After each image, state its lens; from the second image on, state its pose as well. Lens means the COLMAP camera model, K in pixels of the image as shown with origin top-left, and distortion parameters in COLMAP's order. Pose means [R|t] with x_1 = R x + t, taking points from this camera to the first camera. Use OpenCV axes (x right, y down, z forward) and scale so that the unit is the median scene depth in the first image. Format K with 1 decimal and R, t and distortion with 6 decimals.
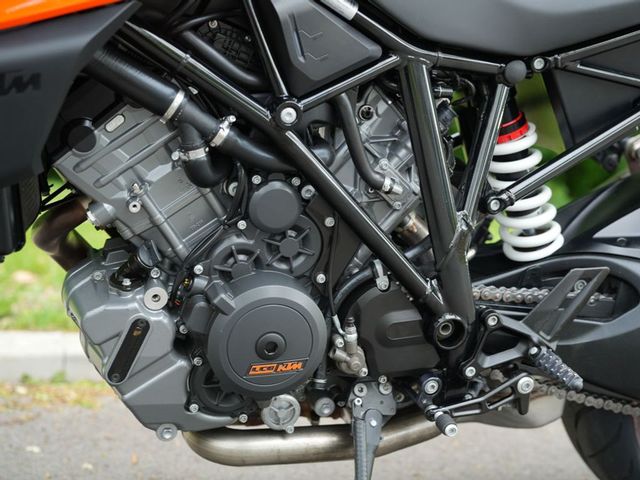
lens RADIAL K [[1006.7, 0, 320.0], [0, 1006.7, 240.0], [0, 0, 1]] dist [-0.082233, 0.915696]
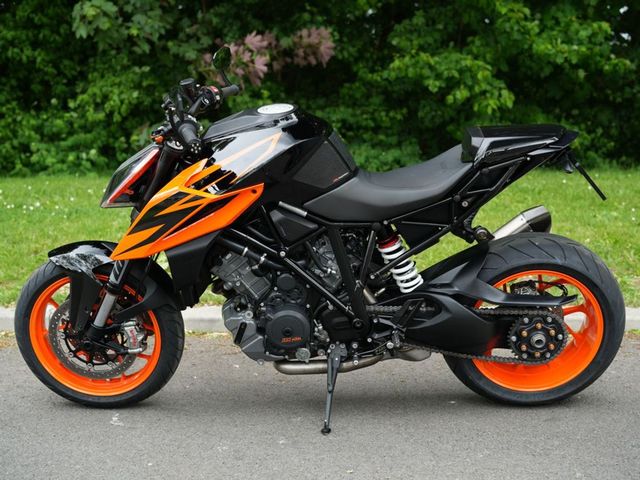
lens RADIAL K [[1006.7, 0, 320.0], [0, 1006.7, 240.0], [0, 0, 1]] dist [-0.082233, 0.915696]
pose [[0.947708, -0.025783, -0.318097, 0.910825], [0.050421, 0.996309, 0.069467, -0.330132], [0.315132, -0.081874, 0.945510, -1.552620]]
